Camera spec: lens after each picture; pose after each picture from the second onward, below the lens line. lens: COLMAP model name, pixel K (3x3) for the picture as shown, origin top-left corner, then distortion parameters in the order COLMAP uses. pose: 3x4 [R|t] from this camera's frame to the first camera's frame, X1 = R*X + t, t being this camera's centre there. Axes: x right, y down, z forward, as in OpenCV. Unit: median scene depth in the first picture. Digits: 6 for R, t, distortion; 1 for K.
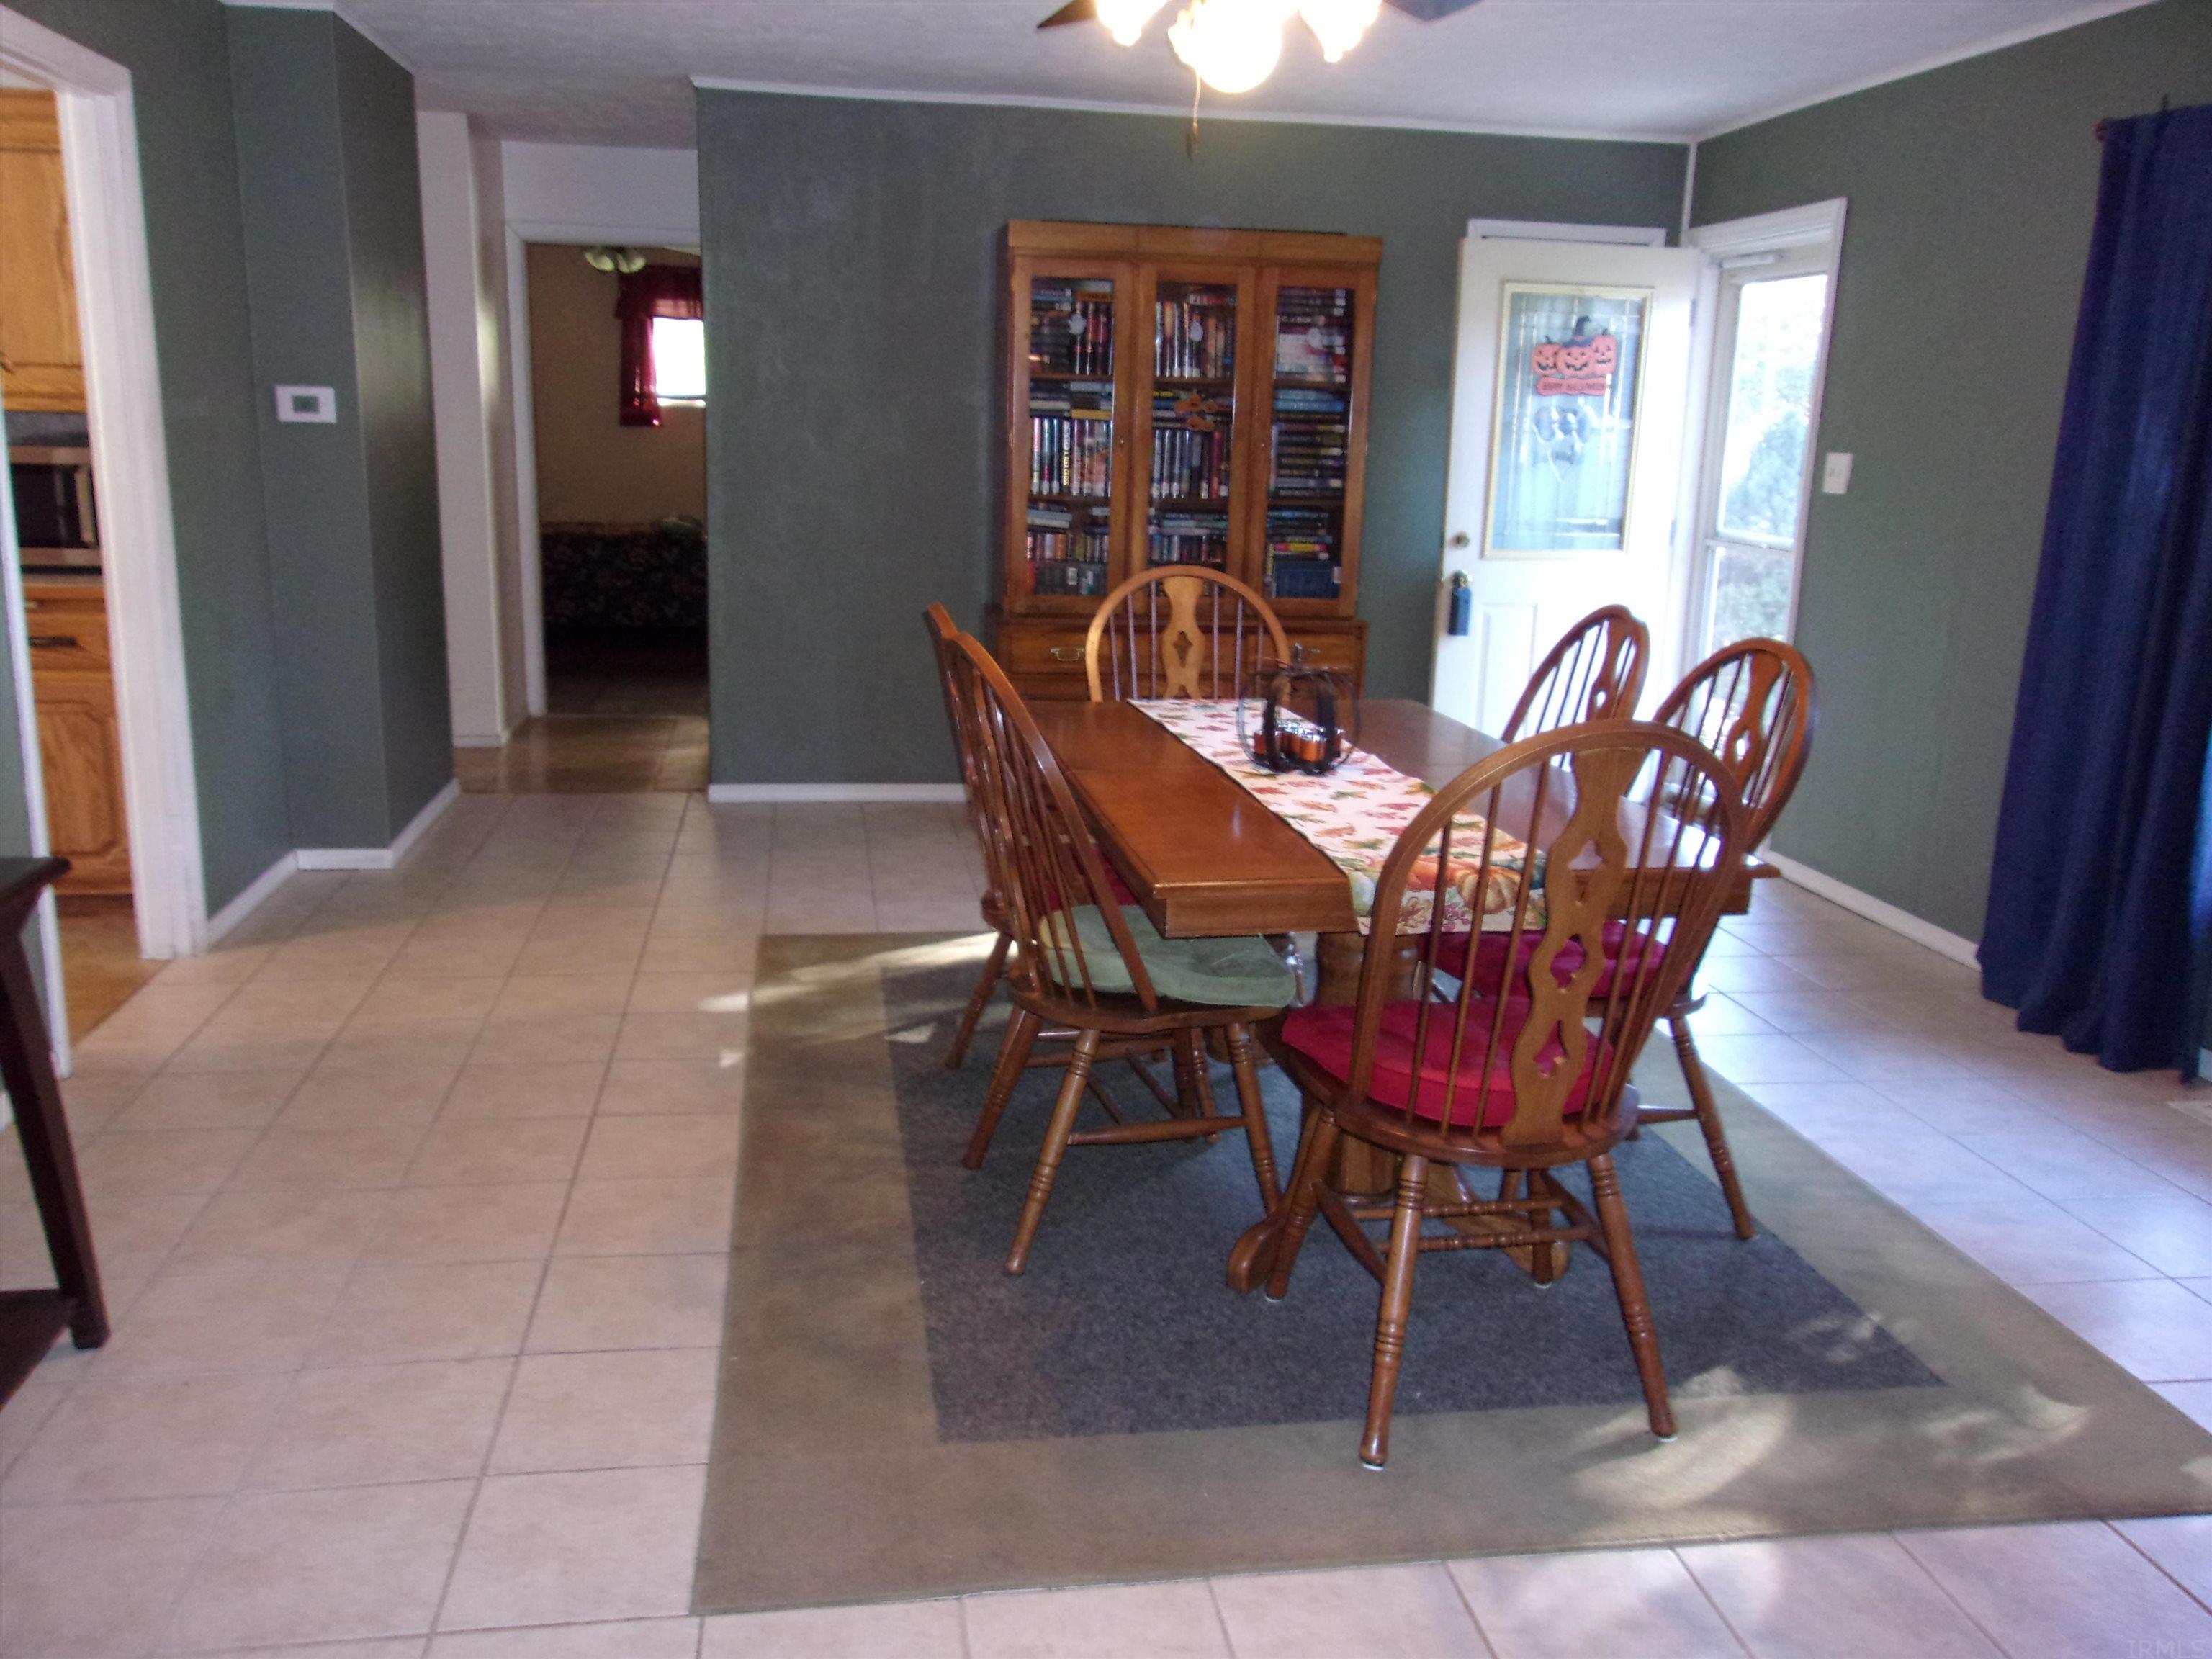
lens RADIAL K [[1777.0, 0, 1102.2], [0, 1777.0, 829.5], [0, 0, 1]] dist [0.008557, 0.013316]
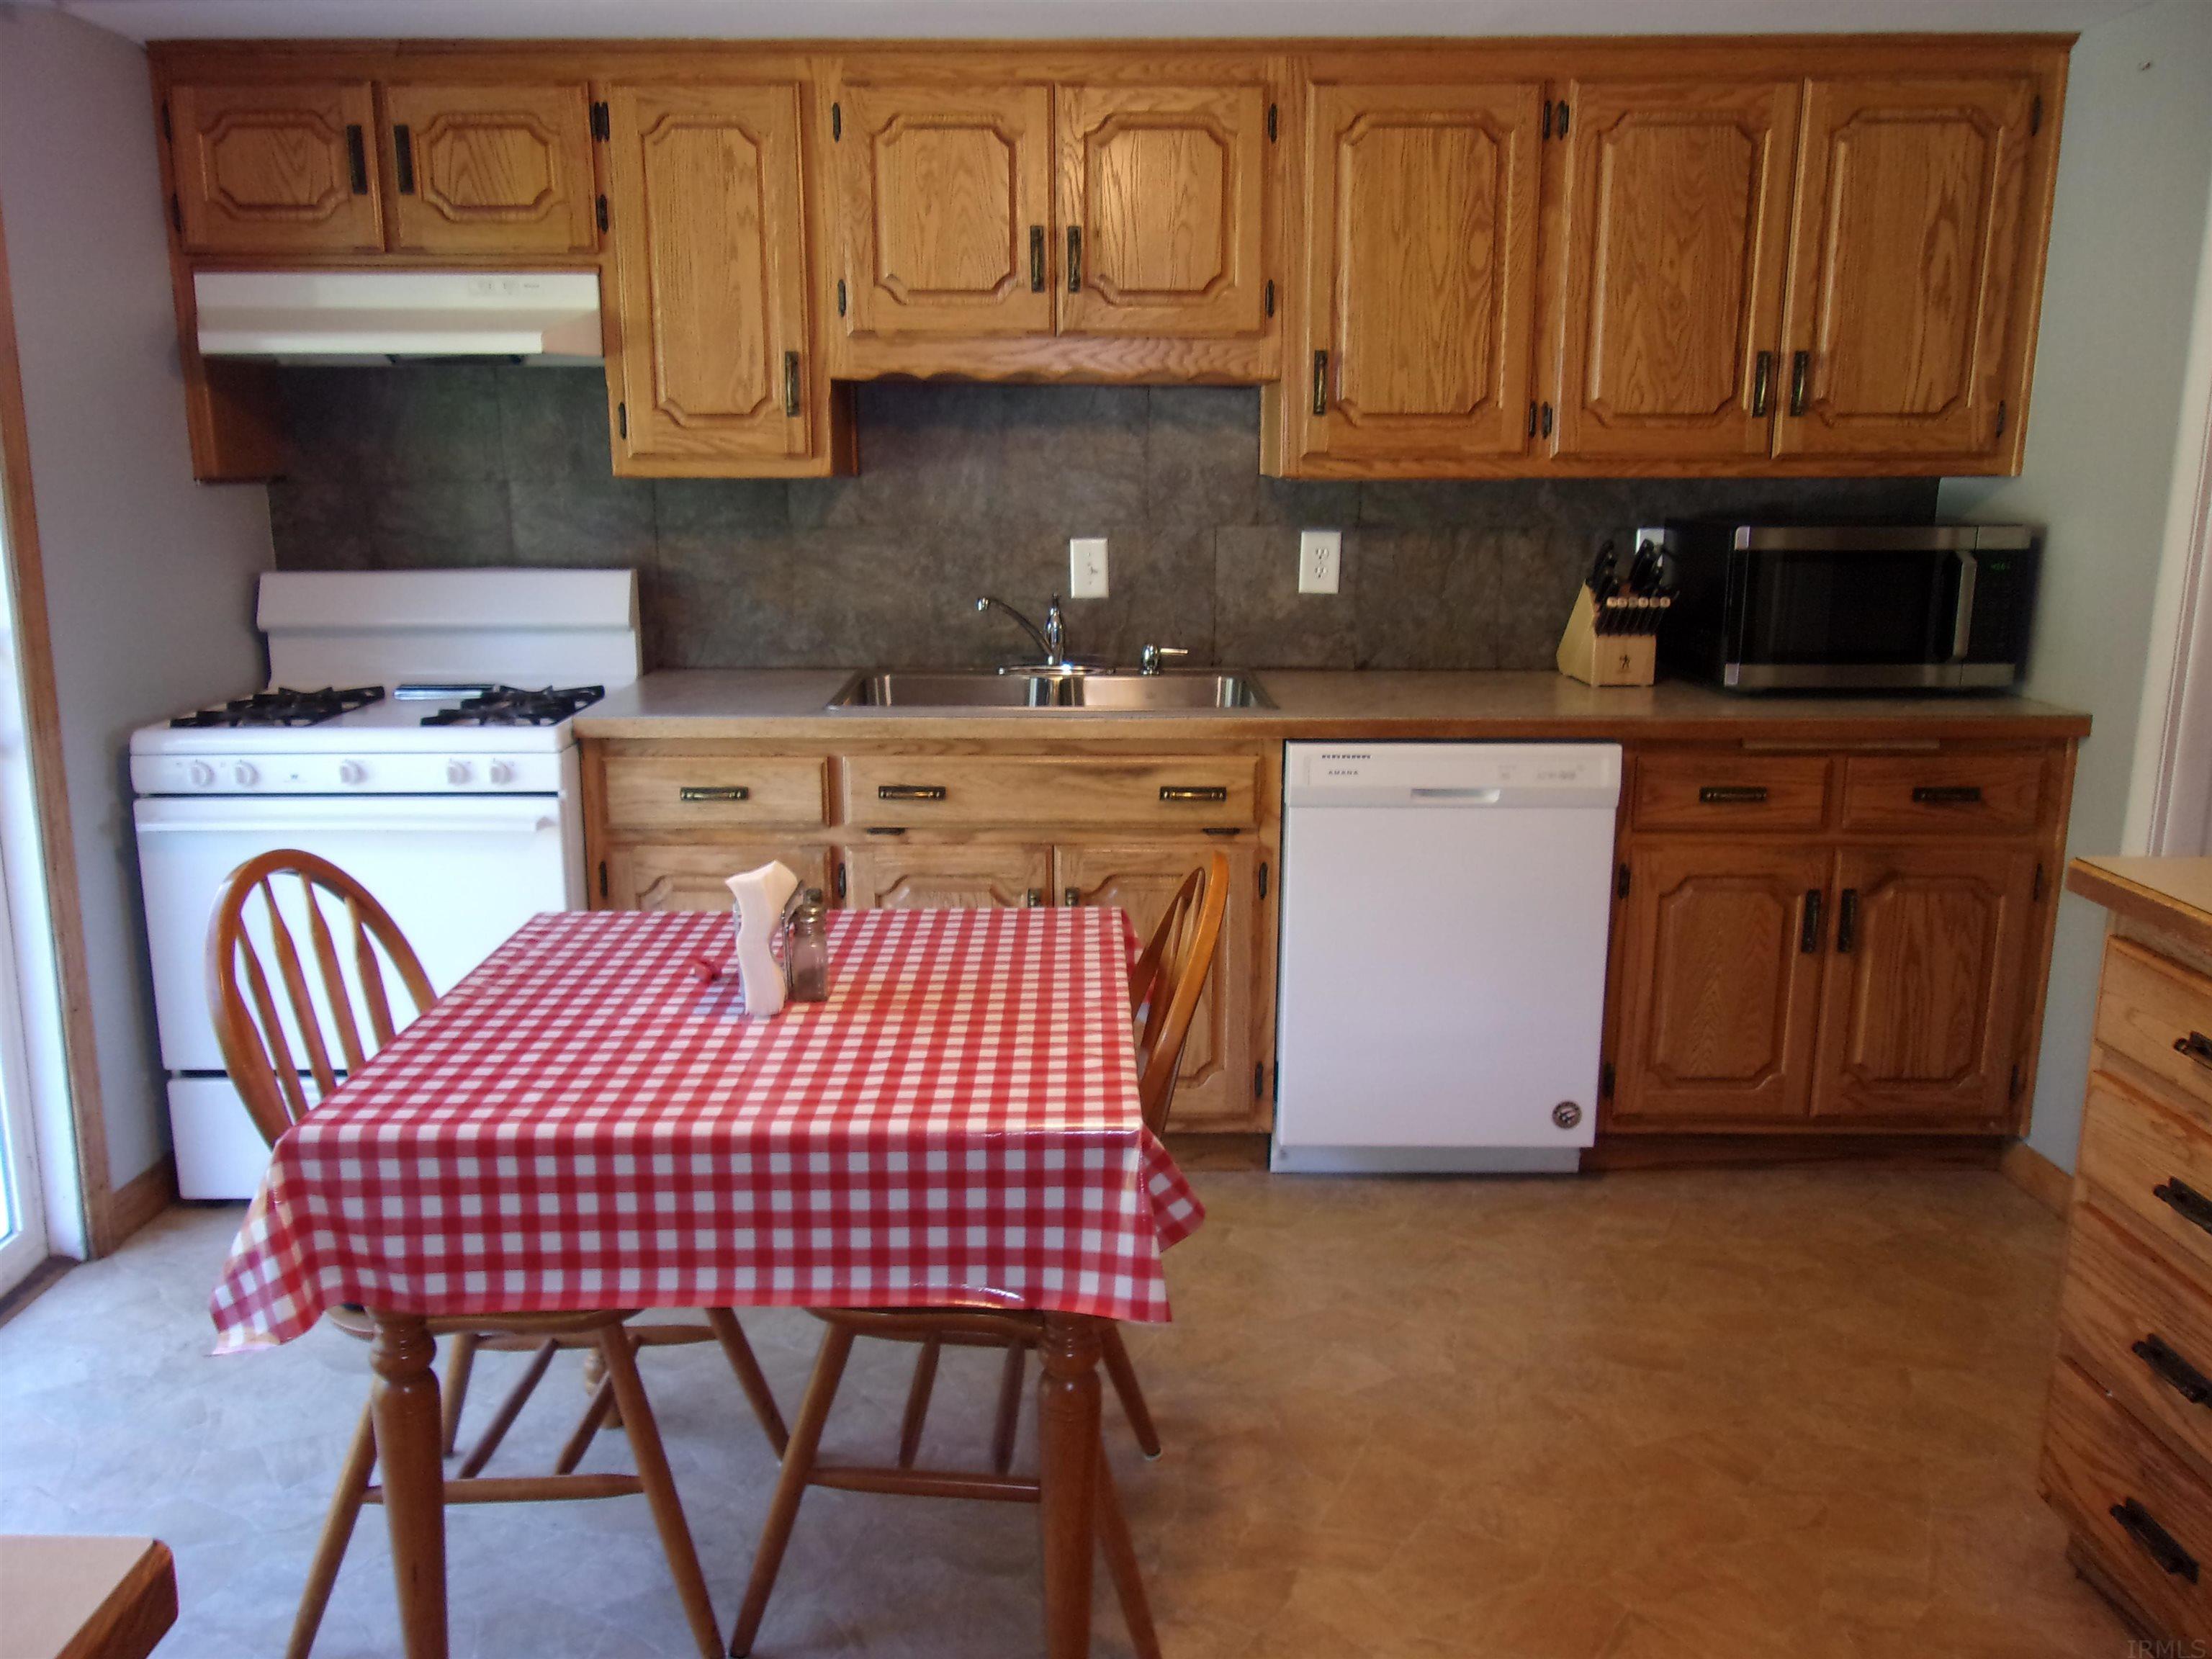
lens RADIAL K [[1777.0, 0, 1106.1], [0, 1777.0, 834.2], [0, 0, 1]] dist [0.008557, 0.013316]
pose [[0.984991, 0.009869, -0.172326, -0.715809], [-0.013257, 0.999741, -0.018519, -0.063899], [0.172098, 0.020525, 0.984866, 0.207975]]
